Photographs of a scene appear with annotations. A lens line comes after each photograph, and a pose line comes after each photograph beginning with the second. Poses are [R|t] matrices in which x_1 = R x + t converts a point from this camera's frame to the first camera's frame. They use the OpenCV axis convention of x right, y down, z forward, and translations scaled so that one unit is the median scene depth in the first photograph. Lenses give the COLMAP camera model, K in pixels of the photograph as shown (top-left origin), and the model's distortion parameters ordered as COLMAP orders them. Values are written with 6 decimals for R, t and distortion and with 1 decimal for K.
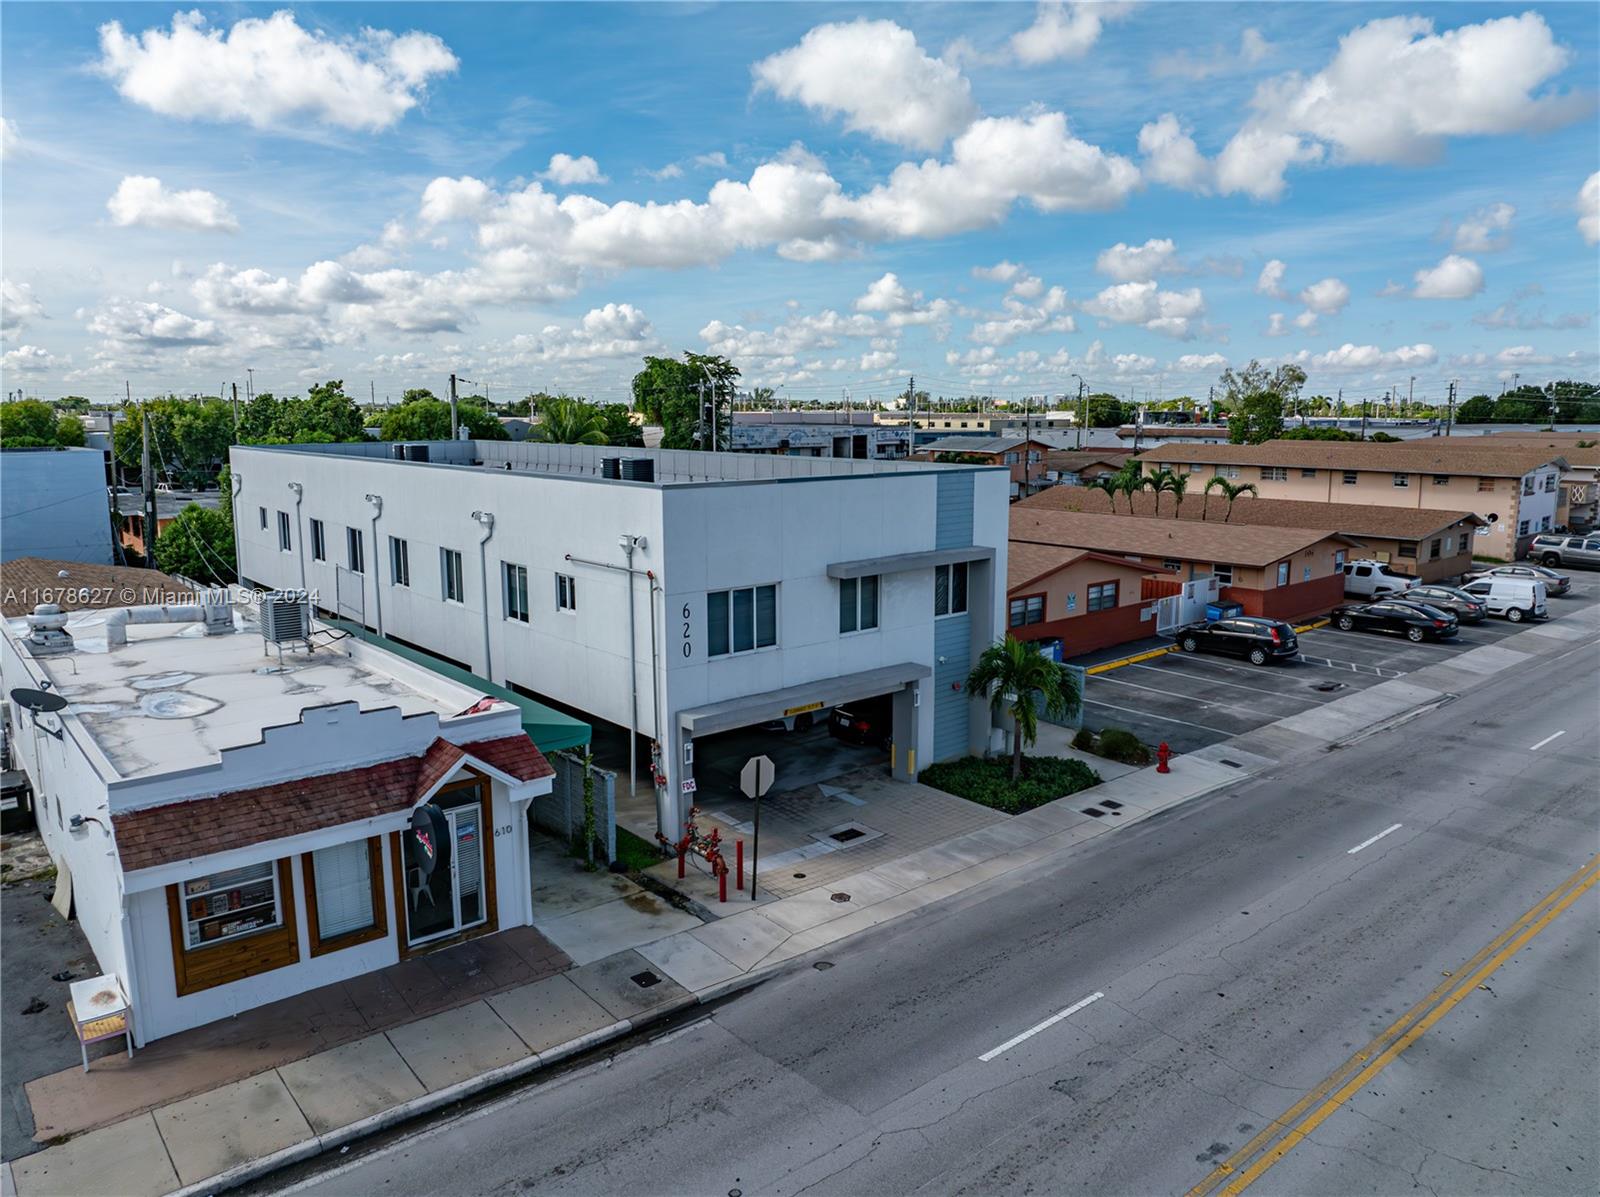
lens RADIAL K [[1122.6, 0, 804.1], [0, 1122.6, 608.6], [0, 0, 1]] dist [-0.040606, 0.006696]
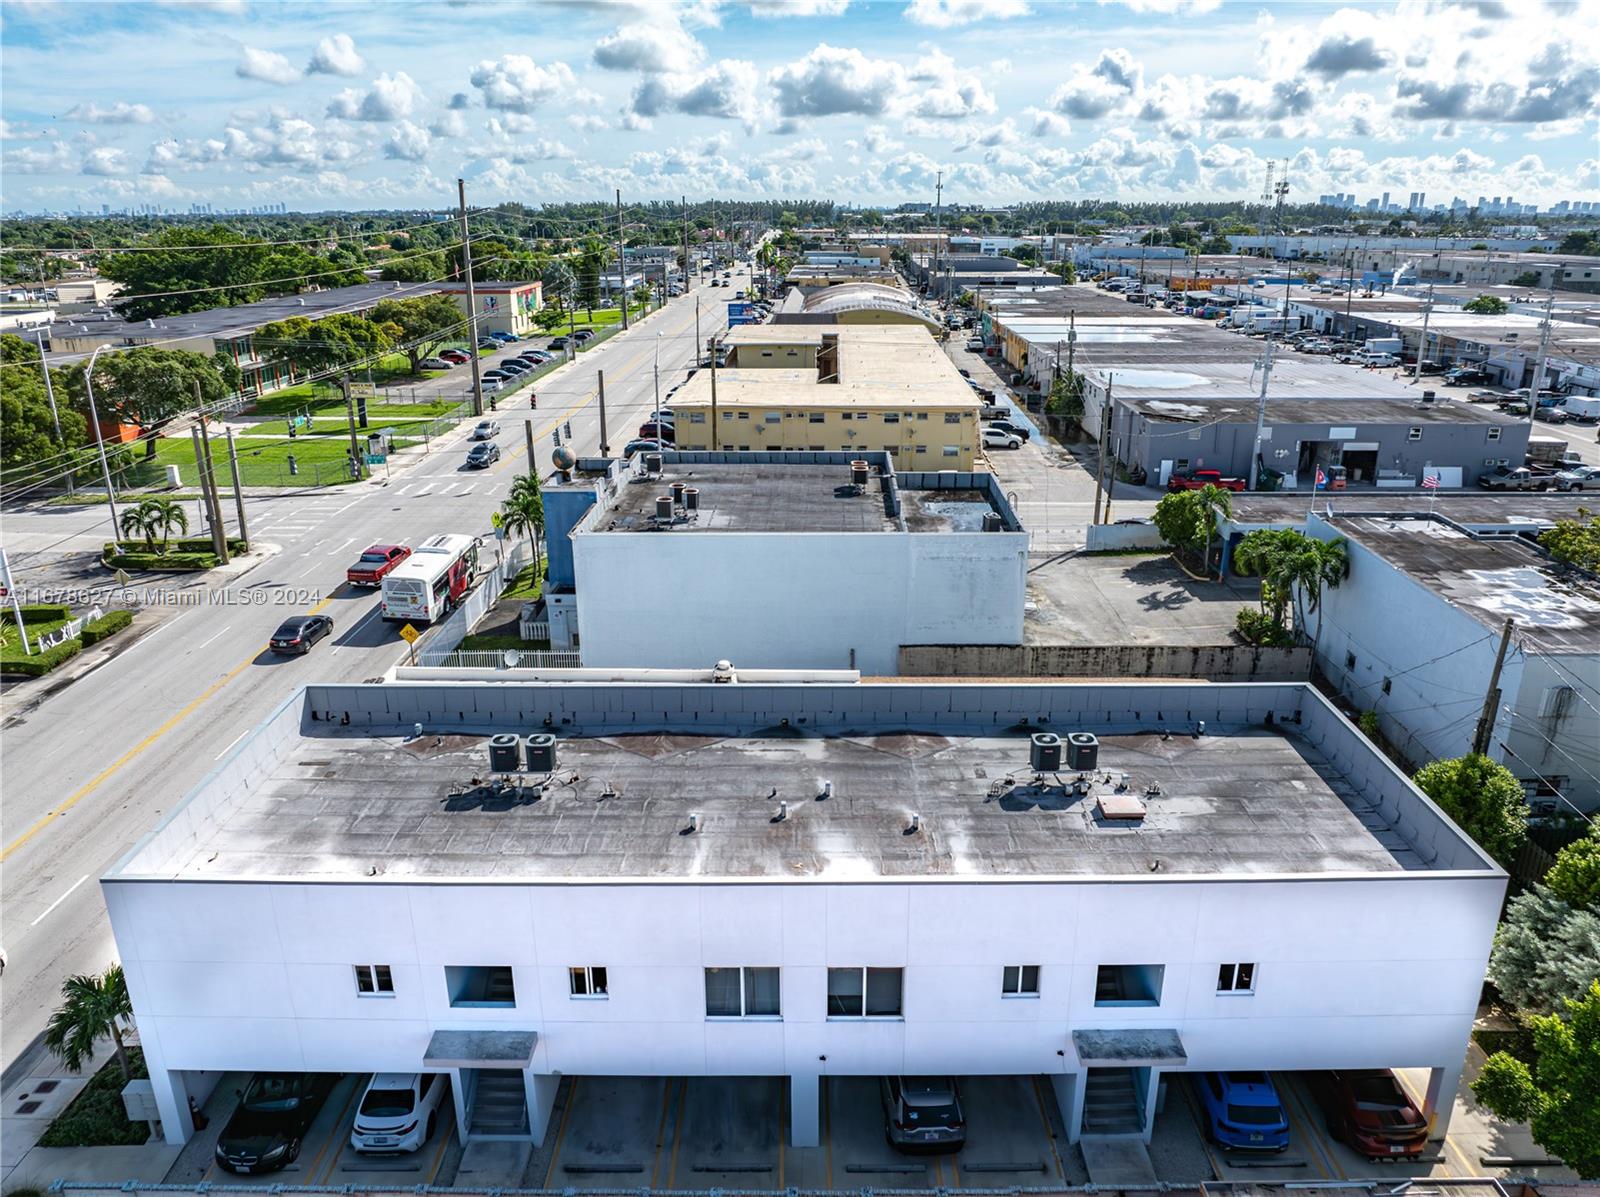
lens RADIAL K [[1122.6, 0, 804.5], [0, 1122.6, 601.1], [0, 0, 1]] dist [-0.040606, 0.006696]
pose [[-0.658322, 0.245979, -0.711412, 0.427046], [-0.133292, 0.892072, 0.431789, -0.853746], [0.740841, 0.379081, -0.554483, 2.024410]]
